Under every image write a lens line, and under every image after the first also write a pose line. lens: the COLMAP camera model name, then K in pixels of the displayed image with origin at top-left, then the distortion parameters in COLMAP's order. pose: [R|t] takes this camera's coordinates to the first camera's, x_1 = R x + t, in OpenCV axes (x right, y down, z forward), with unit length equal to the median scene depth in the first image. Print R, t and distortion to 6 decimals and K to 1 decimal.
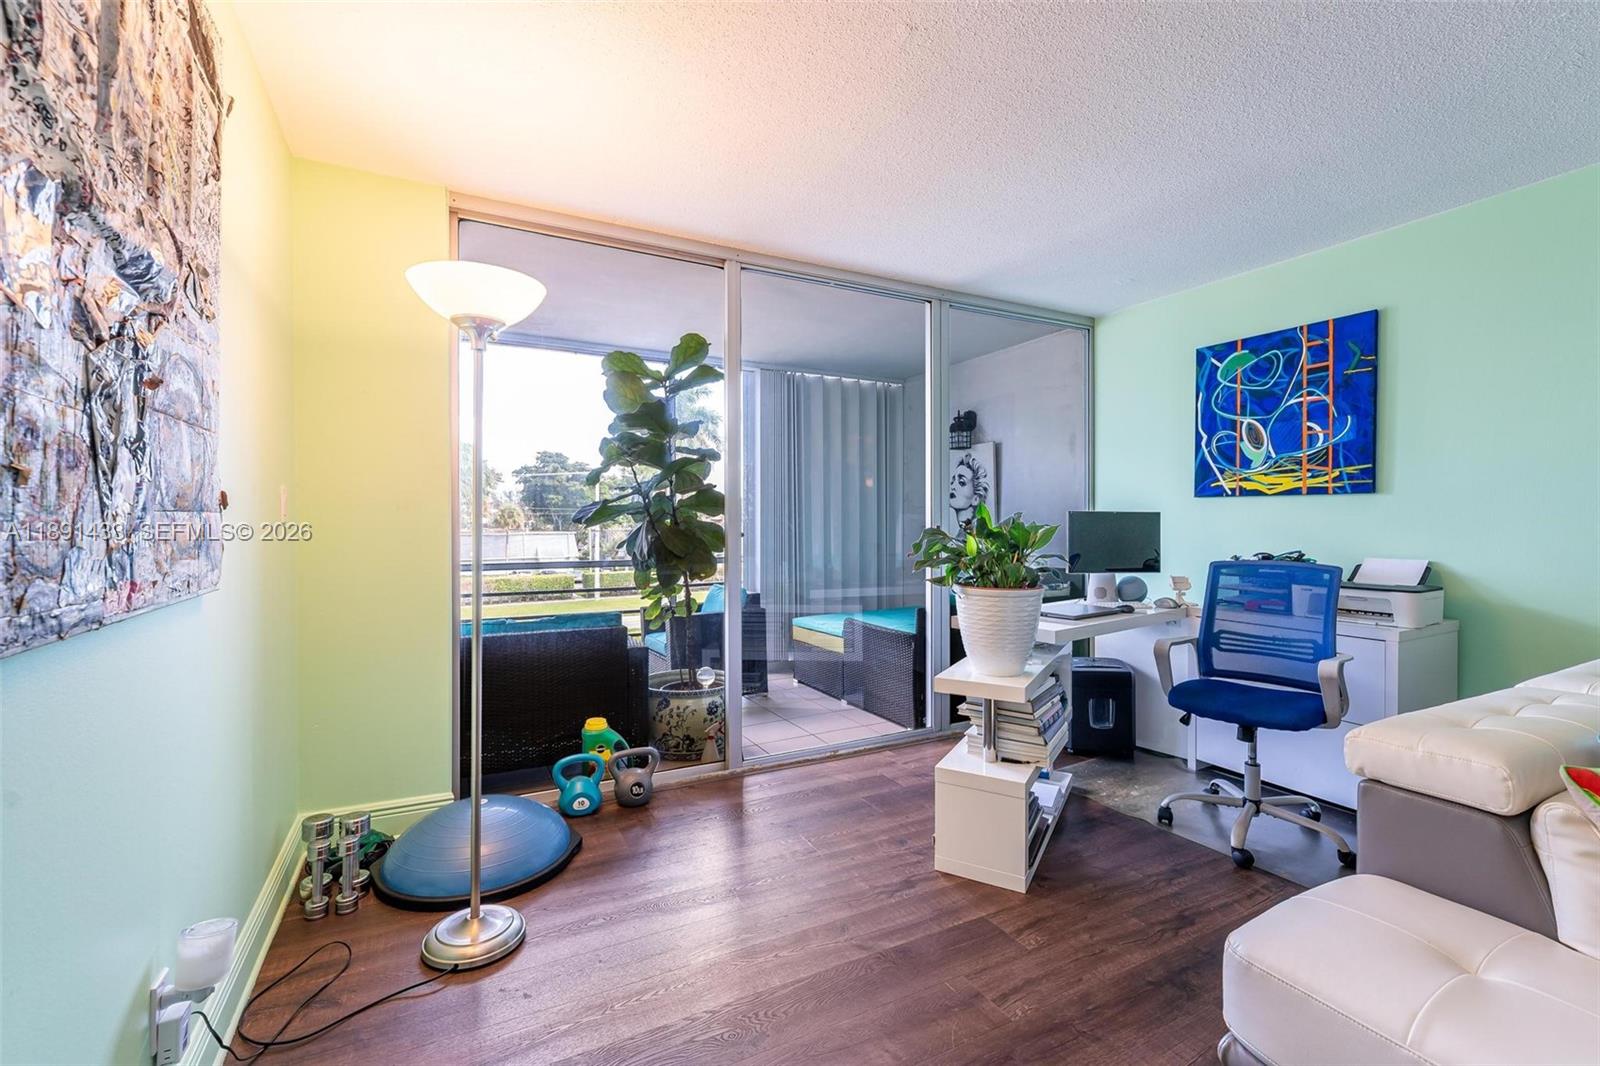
lens RADIAL K [[691.4, 0, 789.1], [0, 691.4, 527.8], [0, 0, 1]] dist [0.008290, -0.002270]
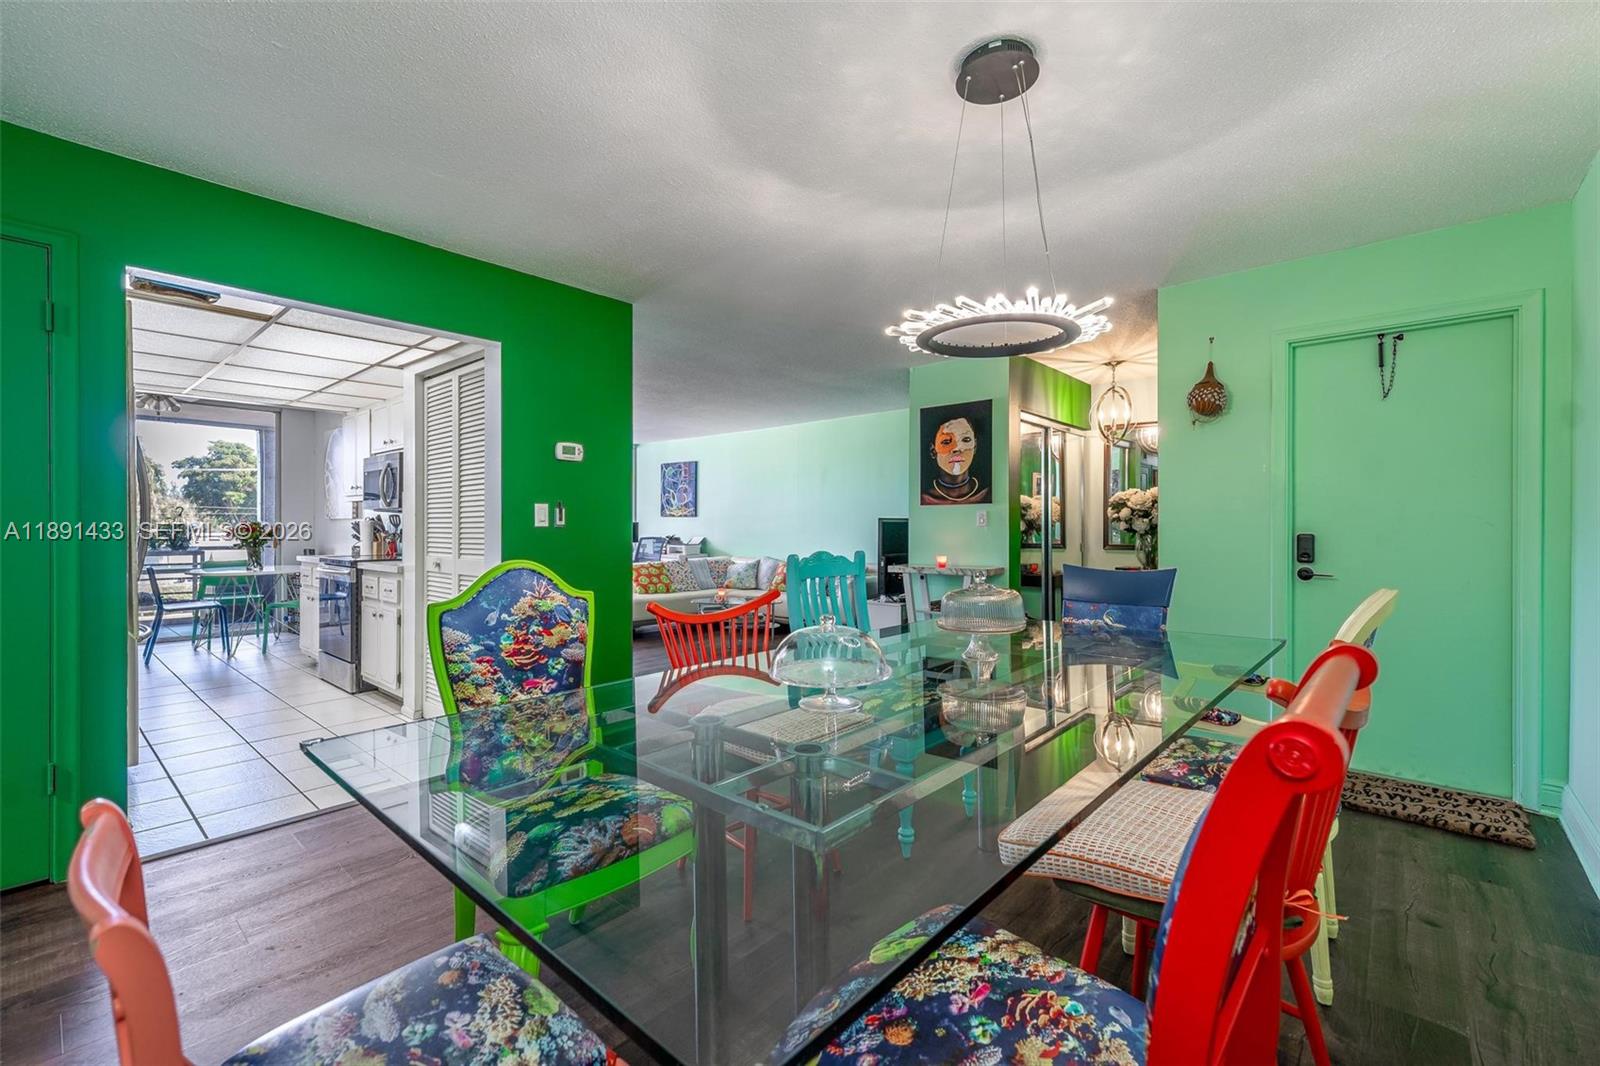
lens RADIAL K [[691.4, 0, 794.4], [0, 691.4, 526.0], [0, 0, 1]] dist [0.008290, -0.002270]
pose [[0.932879, 0.004104, 0.360166, 0.100016], [-0.001660, 0.999973, -0.007096, 0.013757], [-0.360186, 0.006022, 0.932861, -2.026576]]
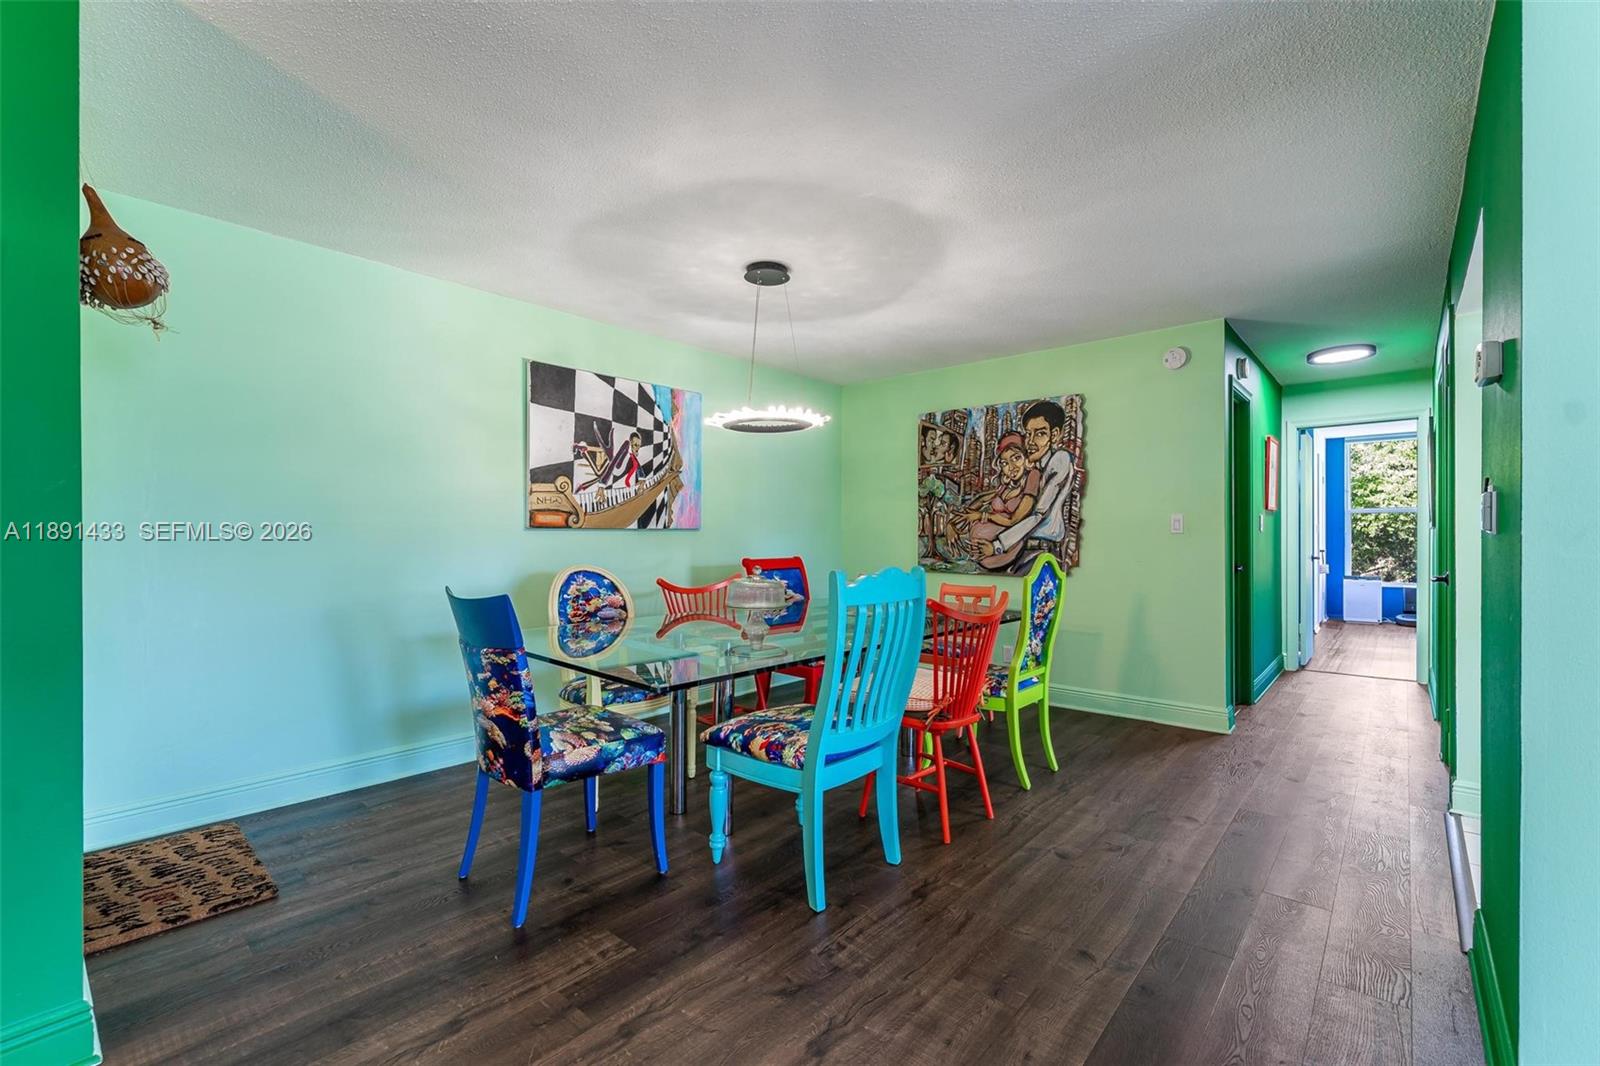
lens RADIAL K [[691.4, 0, 806.4], [0, 691.4, 531.8], [0, 0, 1]] dist [0.008290, -0.002270]
pose [[-0.931470, 0.000531, -0.363817, 0.781904], [0.000302, 1.000000, 0.000686, 0.004722], [0.363817, 0.000529, -0.931470, -0.585403]]
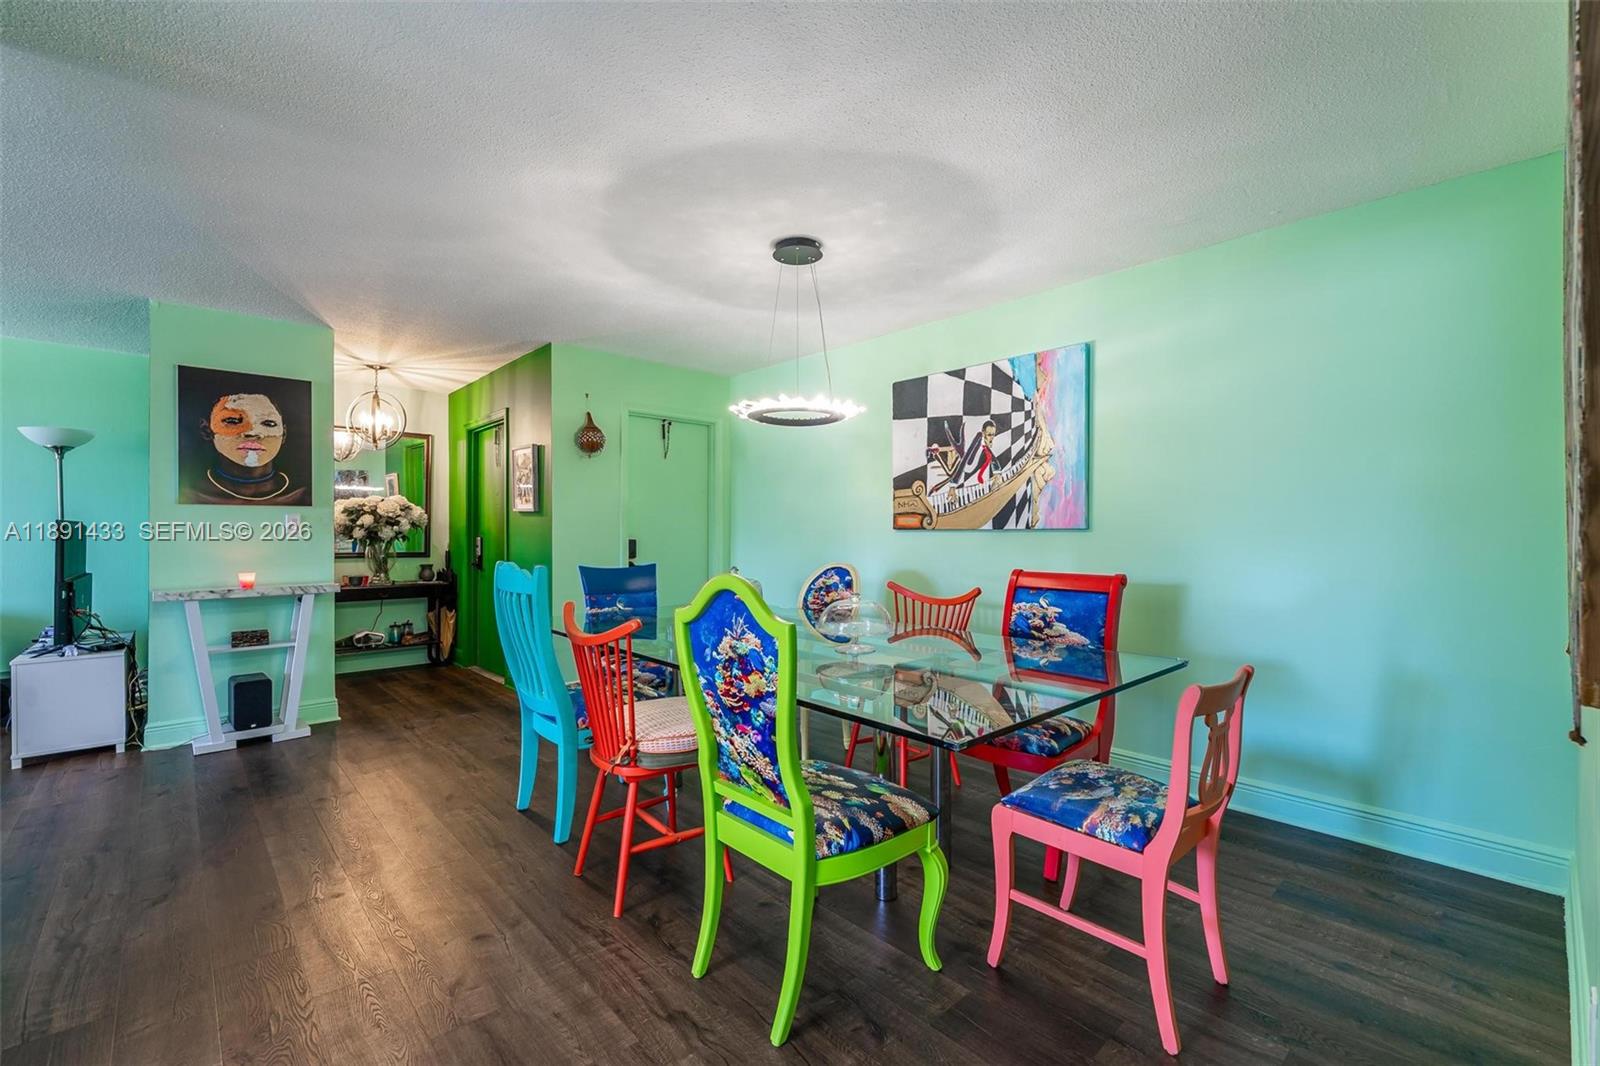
lens RADIAL K [[691.4, 0, 798.9], [0, 691.4, 534.1], [0, 0, 1]] dist [0.008290, -0.002270]
pose [[-0.259683, -0.000182, 0.965694, -0.423559], [0.001840, 0.999998, 0.000683, 0.006166], [-0.965692, 0.001955, -0.259682, -1.308377]]
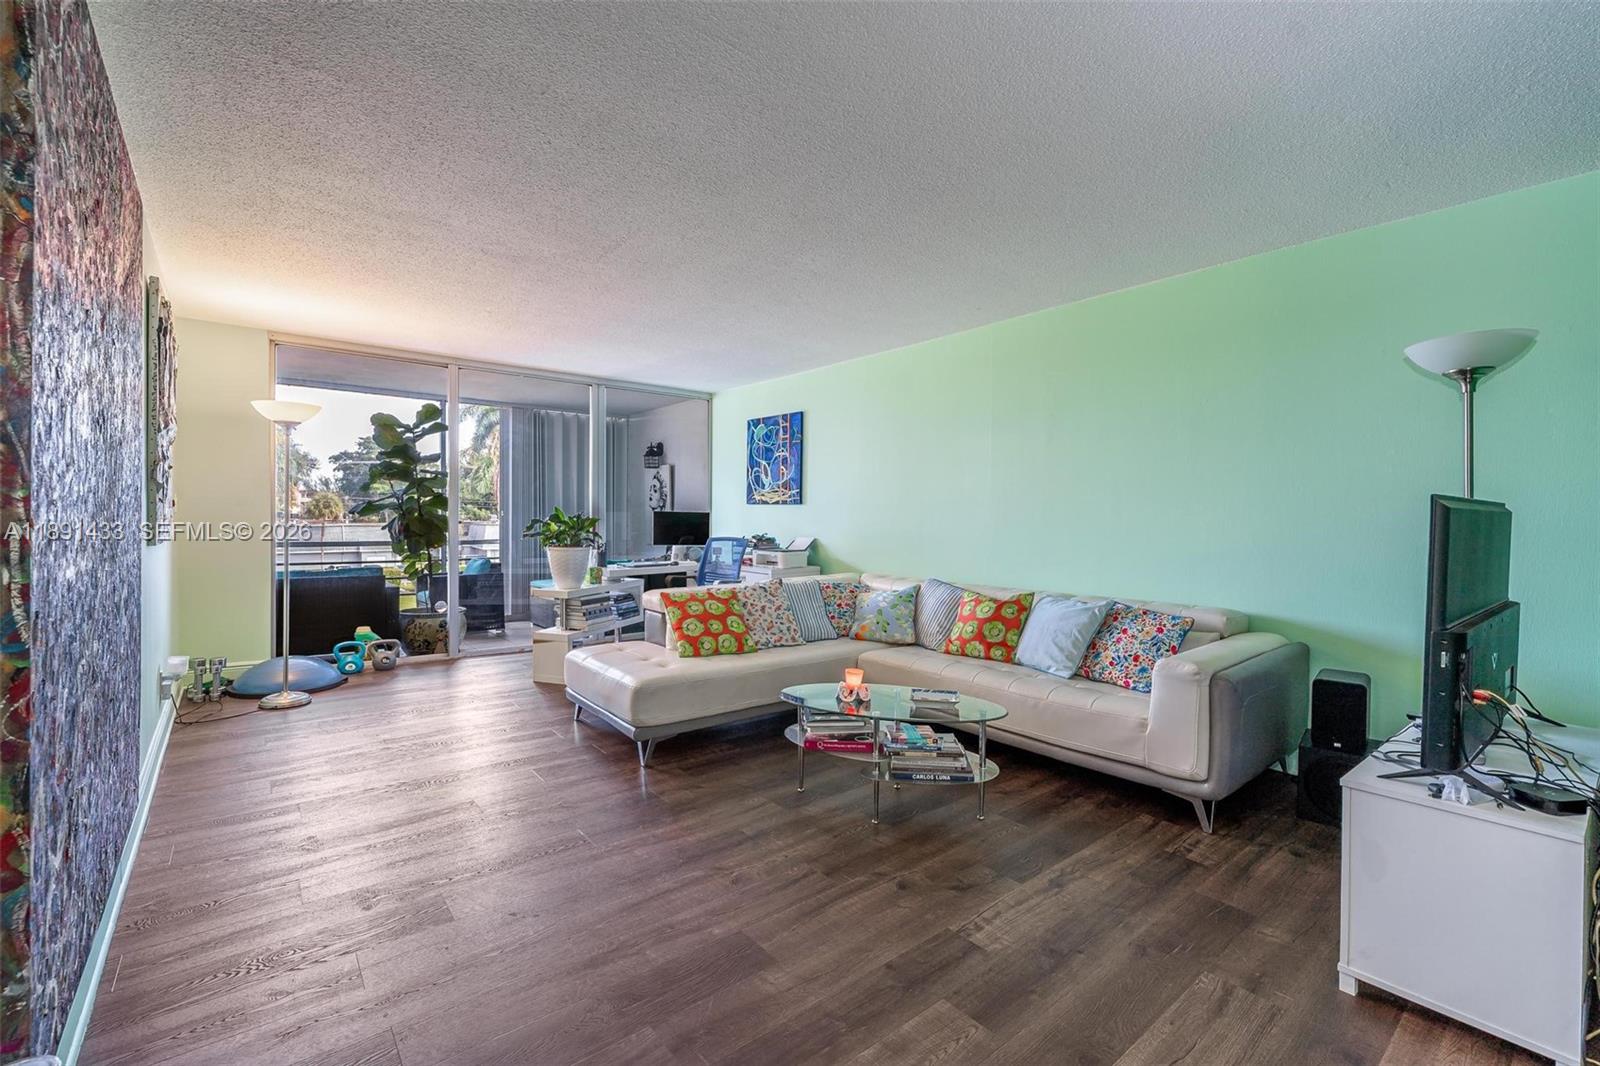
lens RADIAL K [[691.4, 0, 794.8], [0, 691.4, 535.0], [0, 0, 1]] dist [0.008290, -0.002270]
pose [[0.978138, 0.006022, 0.207871, 0.386298], [-0.009691, 0.999815, 0.016634, 0.004898], [-0.207732, -0.018284, 0.978015, -0.858080]]
